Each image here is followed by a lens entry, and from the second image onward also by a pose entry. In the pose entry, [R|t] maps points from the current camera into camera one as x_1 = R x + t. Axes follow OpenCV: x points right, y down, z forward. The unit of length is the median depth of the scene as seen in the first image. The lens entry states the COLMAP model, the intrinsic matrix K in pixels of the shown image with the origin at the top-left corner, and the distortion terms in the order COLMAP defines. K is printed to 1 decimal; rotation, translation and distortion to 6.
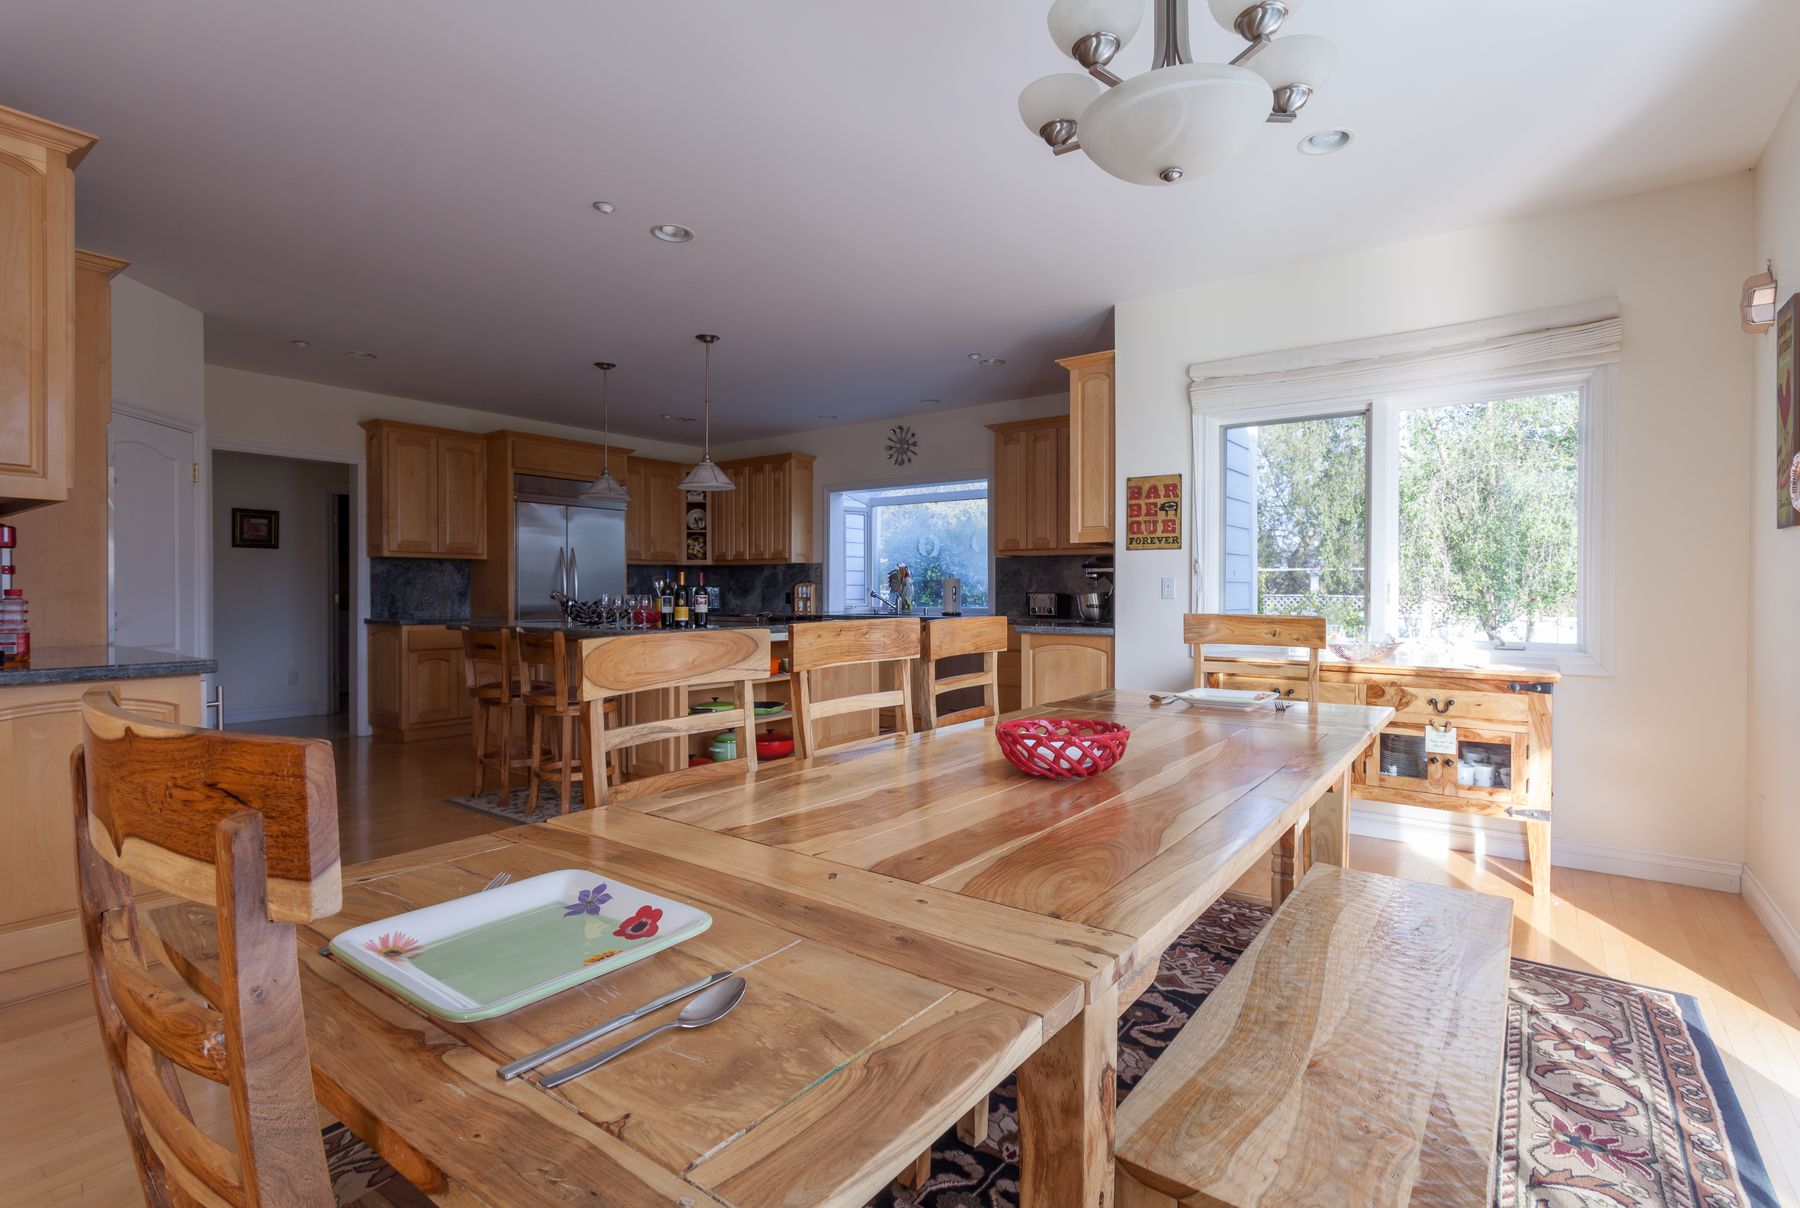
lens RADIAL K [[885.9, 0, 902.0], [0, 885.9, 602.7], [0, 0, 1]] dist [0.001700, 0.000053]
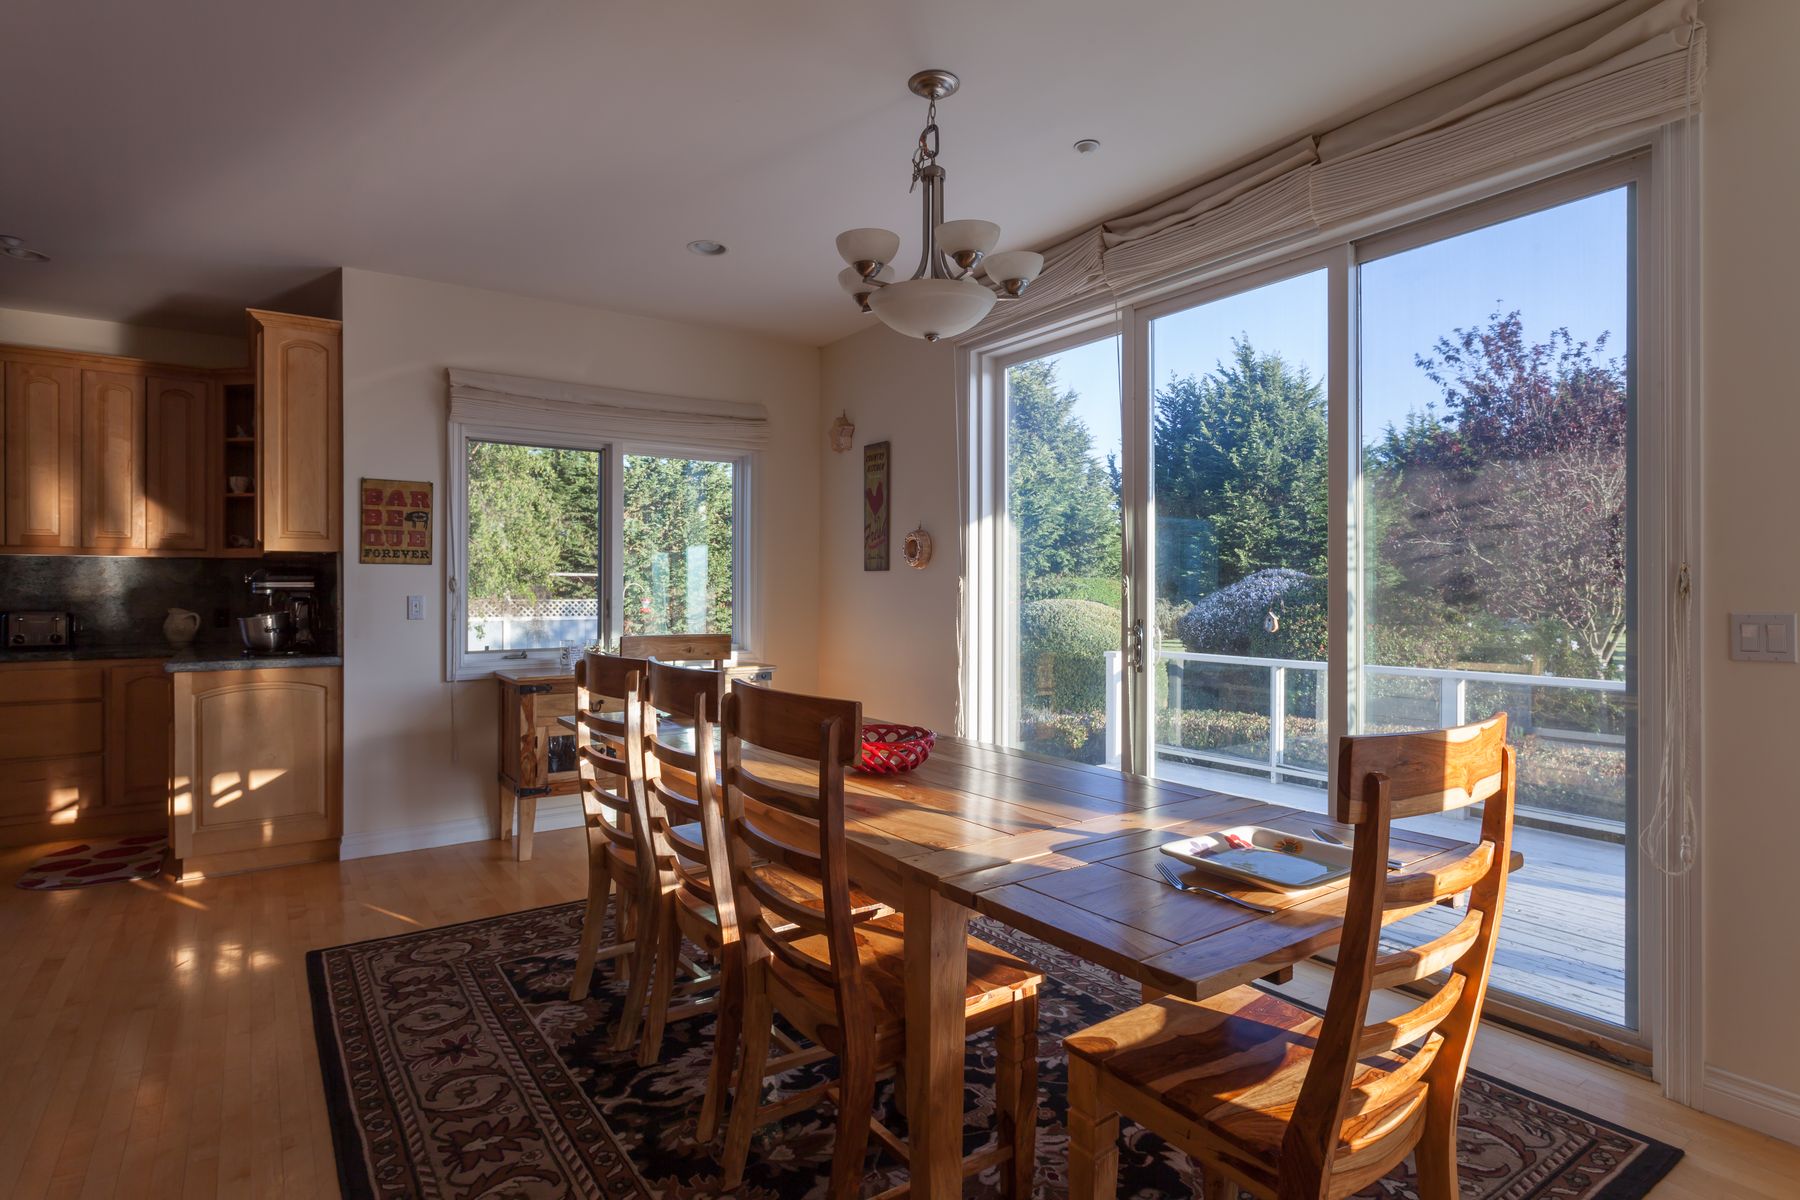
lens RADIAL K [[927.8, 0, 901.8], [0, 927.8, 593.7], [0, 0, 1]] dist [-0.001013, -0.000147]
pose [[0.282451, -0.009817, 0.959232, -0.456321], [0.011794, 0.999908, 0.006760, -0.030588], [-0.959209, 0.009404, 0.282540, 0.257445]]
